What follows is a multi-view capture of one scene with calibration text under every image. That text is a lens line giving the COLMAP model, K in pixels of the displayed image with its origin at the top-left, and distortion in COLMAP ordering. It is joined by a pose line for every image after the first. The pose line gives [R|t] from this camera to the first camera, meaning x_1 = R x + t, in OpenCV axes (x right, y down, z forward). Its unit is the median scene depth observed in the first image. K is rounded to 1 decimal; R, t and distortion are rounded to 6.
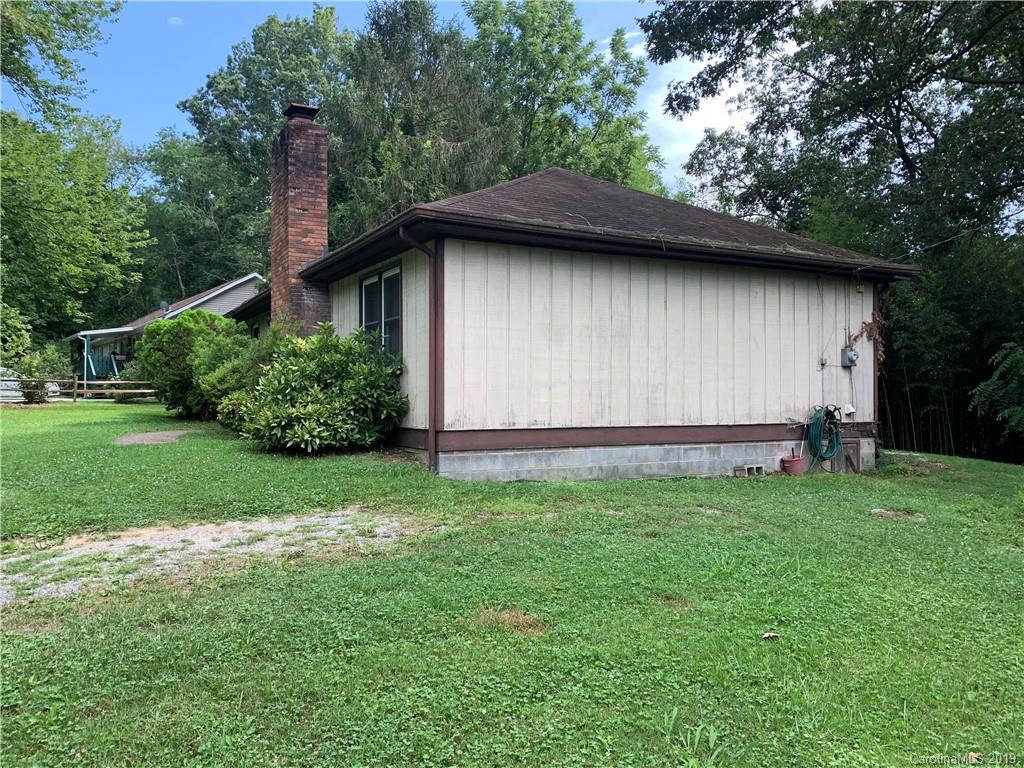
lens RADIAL K [[771.1, 0, 512.0], [0, 771.1, 384.0], [0, 0, 1]] dist [0.001303, -0.003556]
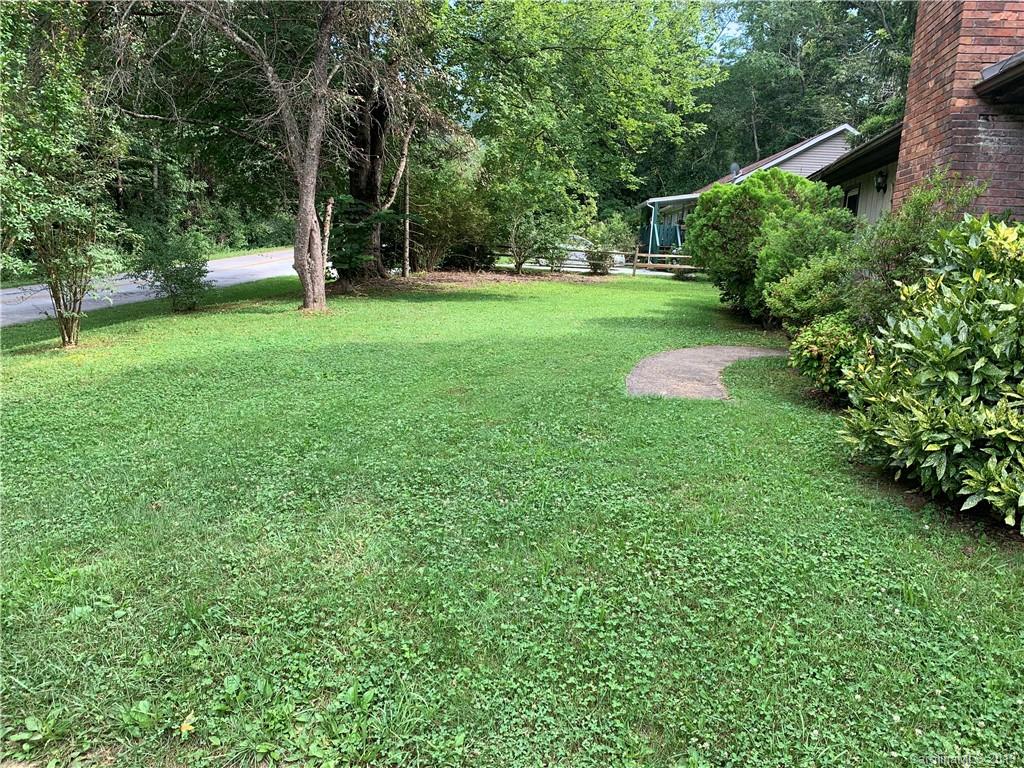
lens RADIAL K [[771.1, 0, 512.0], [0, 771.1, 384.0], [0, 0, 1]] dist [0.001303, -0.003556]
pose [[0.765667, 0.150067, -0.625487, -0.108399], [-0.042133, 0.982017, 0.184031, -0.021108], [0.641856, -0.114553, 0.758221, 0.263127]]
